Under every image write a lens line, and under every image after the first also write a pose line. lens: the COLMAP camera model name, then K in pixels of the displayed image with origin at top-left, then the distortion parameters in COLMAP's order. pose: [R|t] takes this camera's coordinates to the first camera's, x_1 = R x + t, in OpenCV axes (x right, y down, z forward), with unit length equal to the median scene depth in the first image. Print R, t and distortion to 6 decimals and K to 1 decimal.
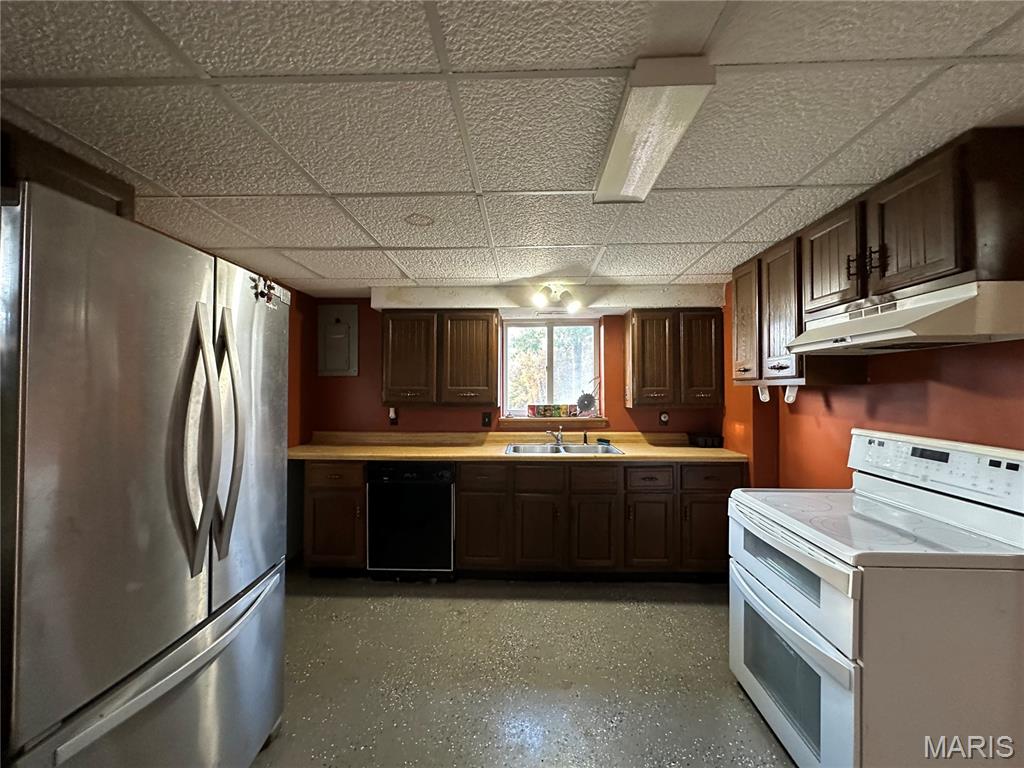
lens RADIAL K [[407.2, 0, 513.5], [0, 407.2, 382.5], [0, 0, 1]] dist [-0.004210, 0.000782]
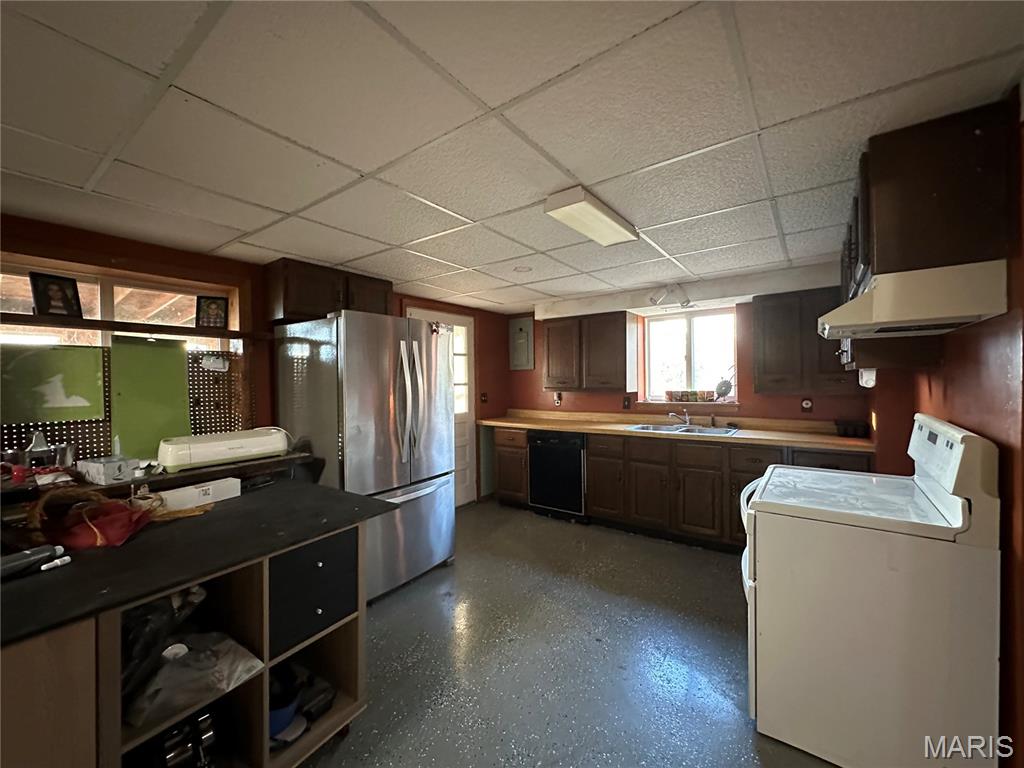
lens RADIAL K [[407.2, 0, 515.3], [0, 407.2, 381.8], [0, 0, 1]] dist [-0.004210, 0.000782]
pose [[0.829994, -0.008261, -0.557711, 0.362701], [0.022693, 0.999563, 0.018966, -0.000918], [0.557310, -0.028397, 0.829819, -0.187479]]
